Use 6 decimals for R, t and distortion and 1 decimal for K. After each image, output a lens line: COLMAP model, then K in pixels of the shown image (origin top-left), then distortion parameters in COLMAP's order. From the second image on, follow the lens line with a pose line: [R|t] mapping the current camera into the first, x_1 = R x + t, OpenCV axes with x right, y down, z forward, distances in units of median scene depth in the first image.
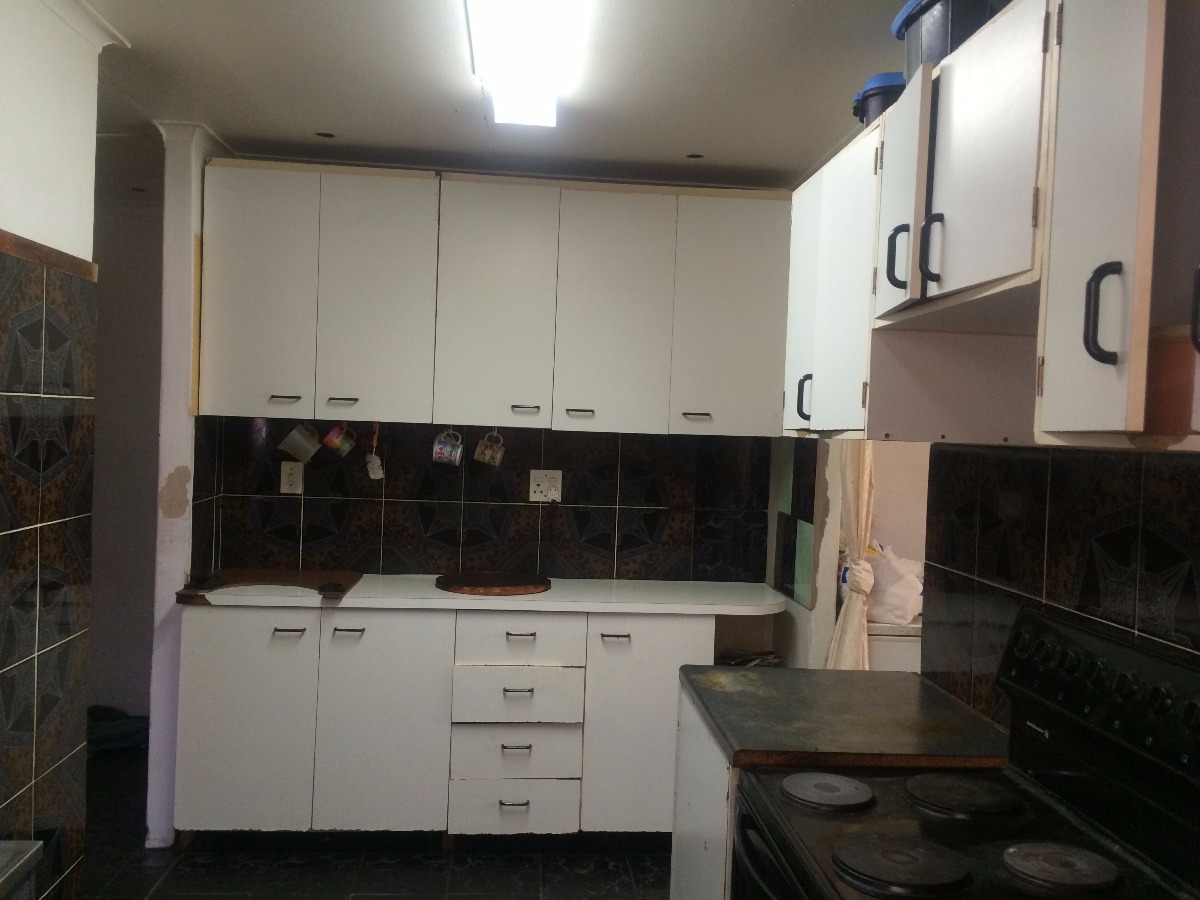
lens RADIAL K [[1022.3, 0, 600.0], [0, 1022.3, 450.0], [0, 0, 1]] dist [0.045885, -0.008833]
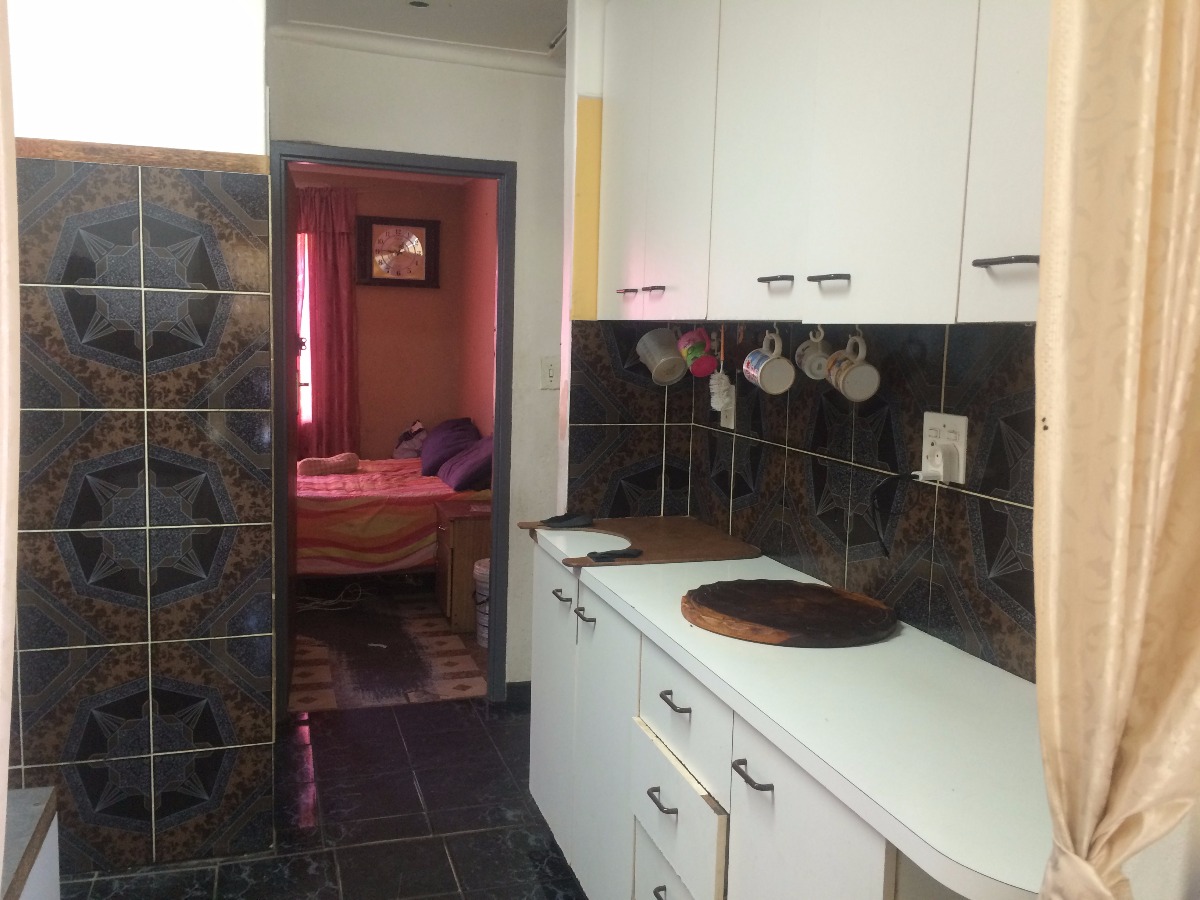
lens RADIAL K [[1022.3, 0, 600.0], [0, 1022.3, 450.0], [0, 0, 1]] dist [0.045885, -0.008833]
pose [[0.226188, 0.082428, -0.970590, 0.382749], [-0.045765, 0.996212, 0.073939, 0.008334], [0.973008, 0.027695, 0.229104, 0.746190]]
